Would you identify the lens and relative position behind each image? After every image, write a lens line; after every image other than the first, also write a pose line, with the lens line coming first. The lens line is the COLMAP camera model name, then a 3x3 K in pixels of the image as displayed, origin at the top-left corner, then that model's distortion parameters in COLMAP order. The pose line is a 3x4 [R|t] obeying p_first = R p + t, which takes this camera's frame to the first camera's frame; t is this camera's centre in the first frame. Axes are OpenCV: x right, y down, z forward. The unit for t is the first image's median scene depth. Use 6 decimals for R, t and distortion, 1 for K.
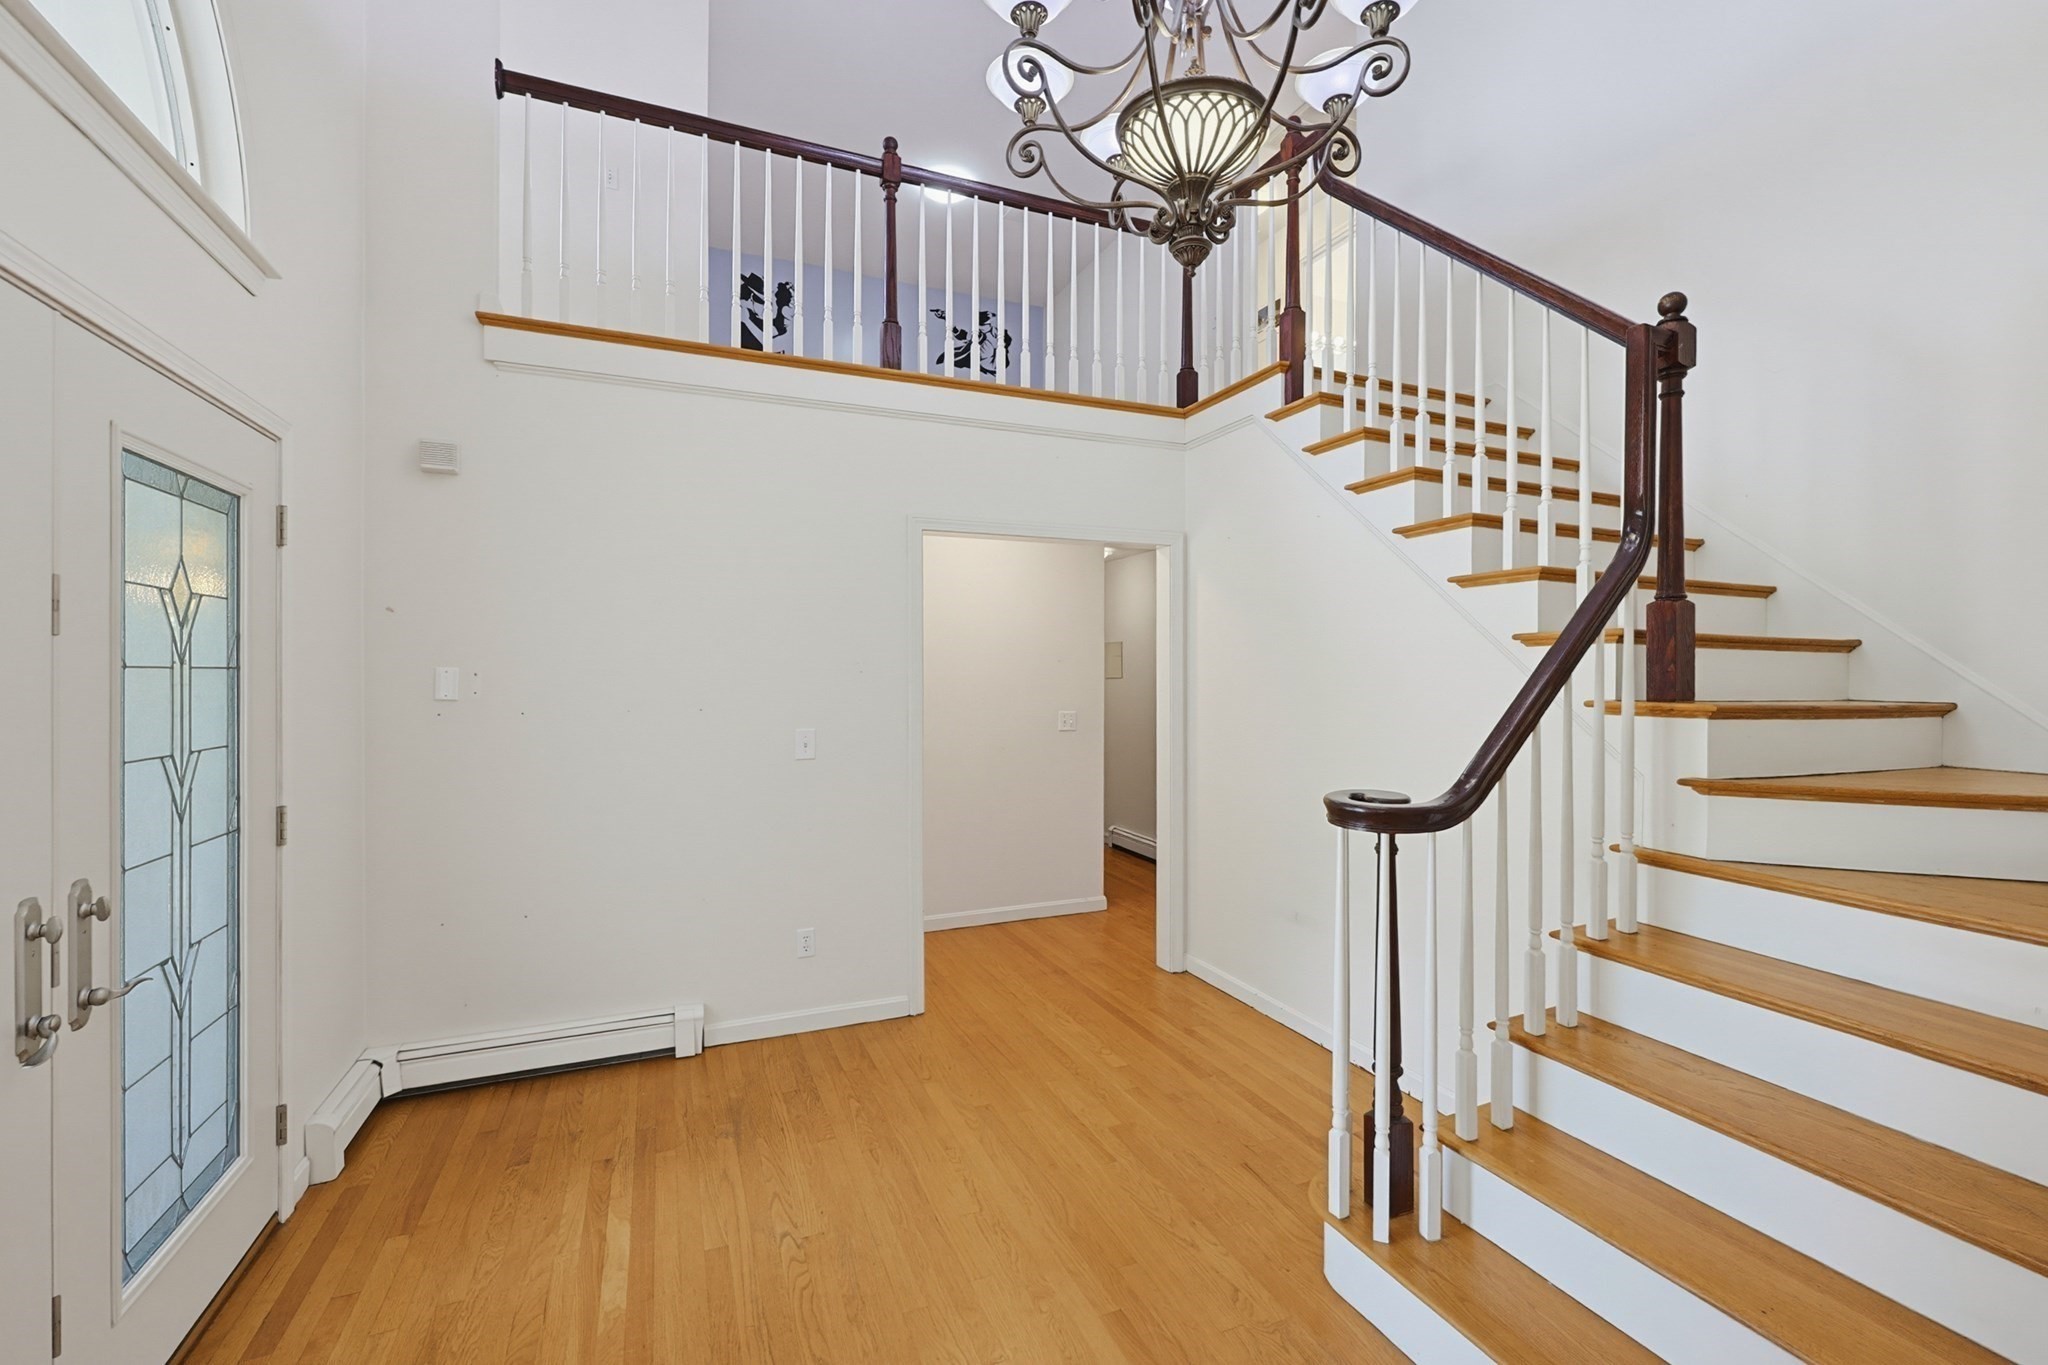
lens RADIAL K [[880.4, 0, 1028.2], [0, 880.4, 670.3], [0, 0, 1]] dist [0.001257, 0.000755]
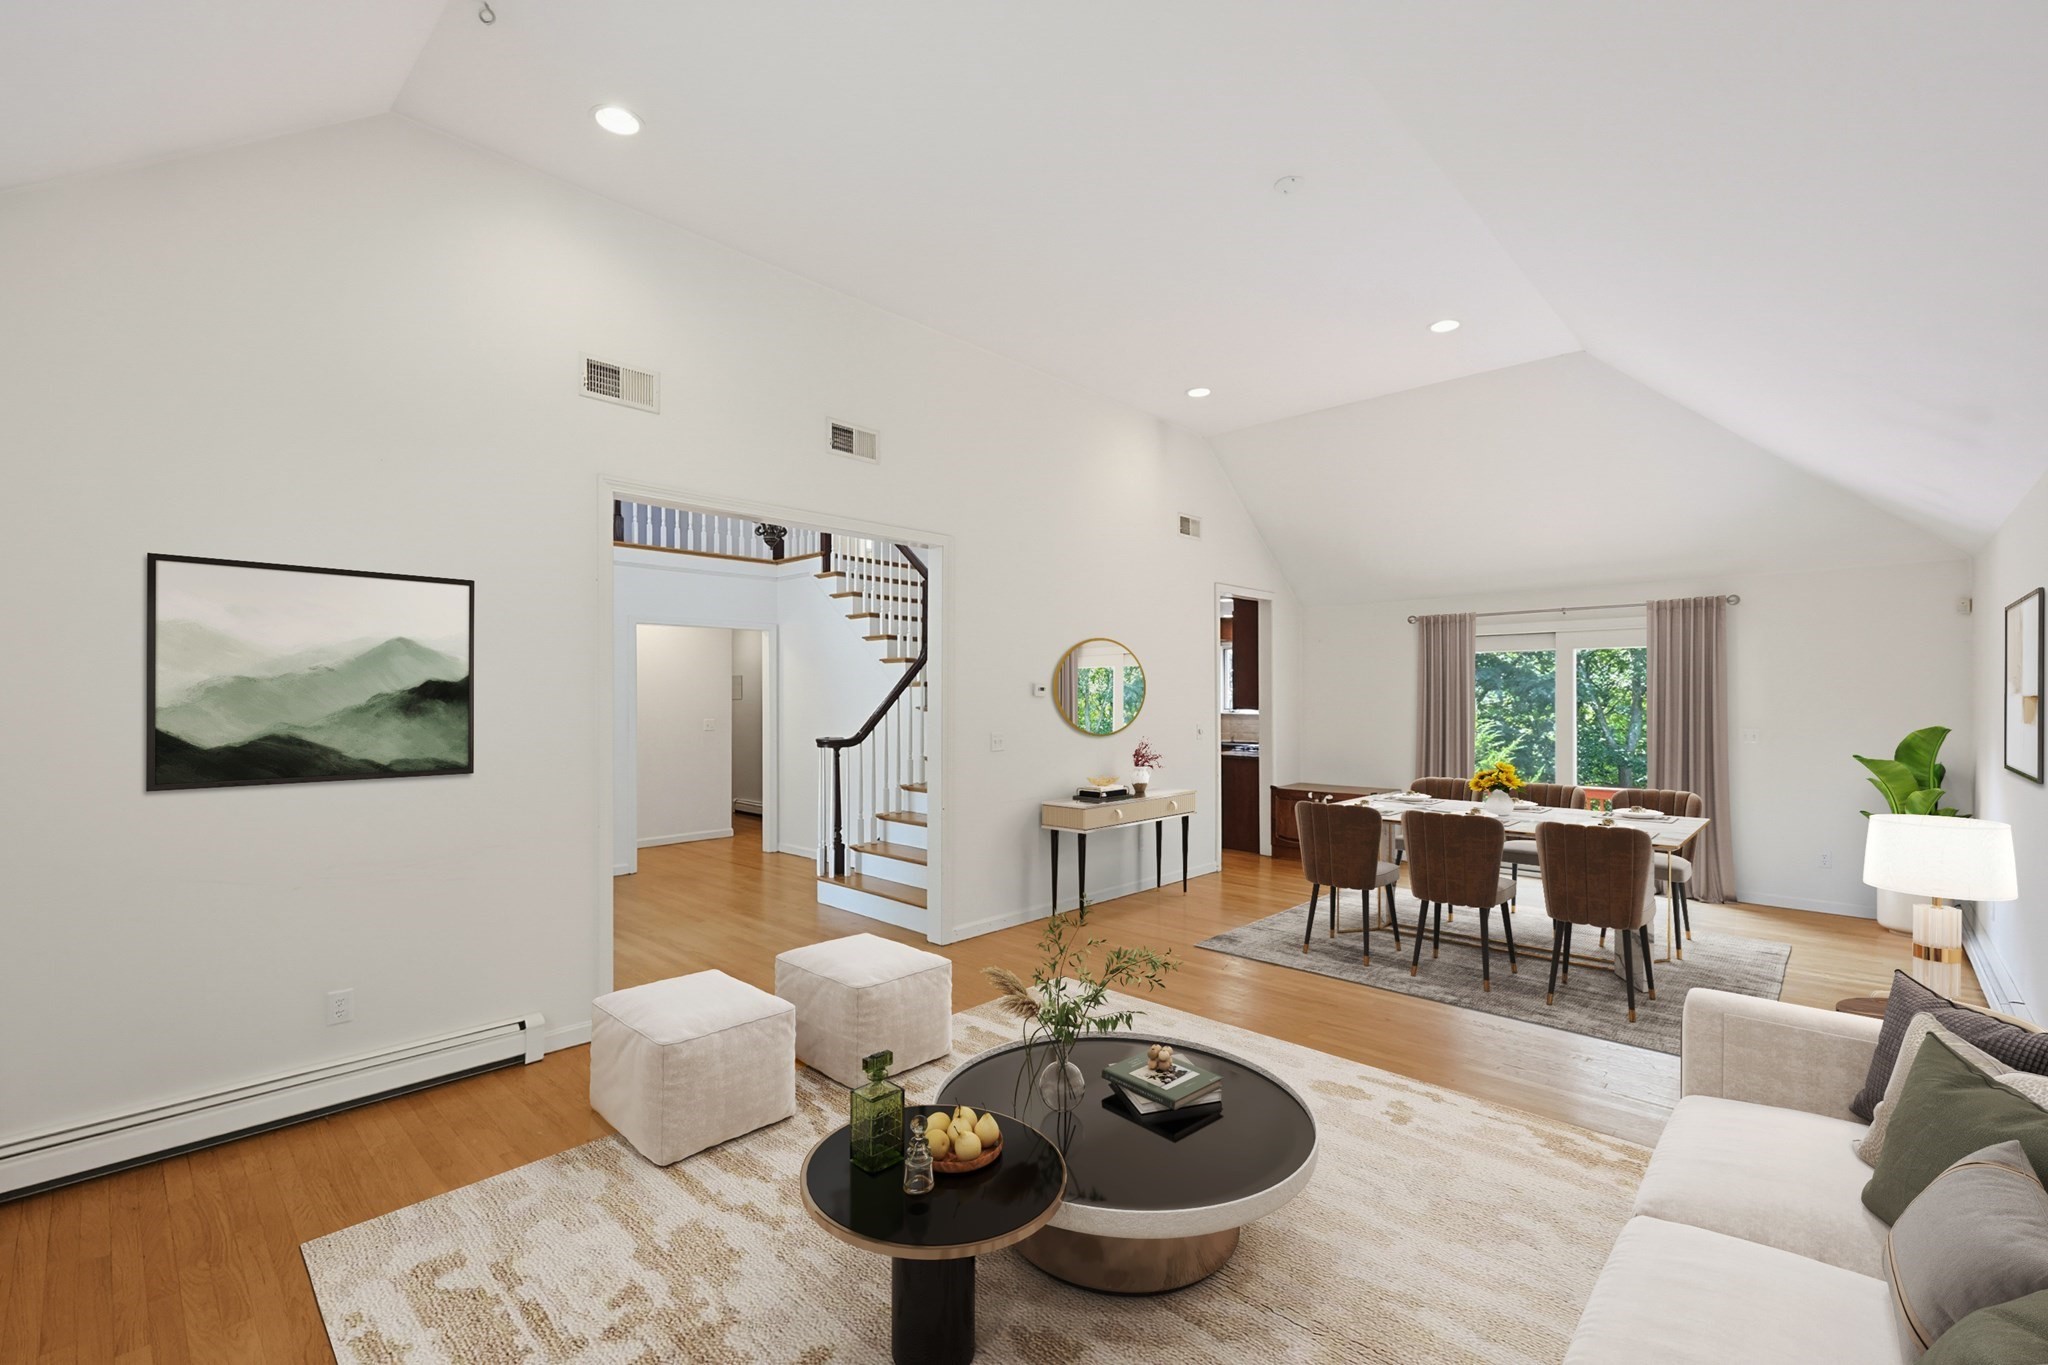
lens RADIAL K [[880.4, 0, 1025.8], [0, 880.4, 684.2], [0, 0, 1]] dist [0.001257, 0.000755]
pose [[0.912613, 0.000775, 0.408823, -0.138040], [0.004841, 0.999908, -0.012701, 0.002490], [-0.408795, 0.013570, 0.912525, -1.188446]]
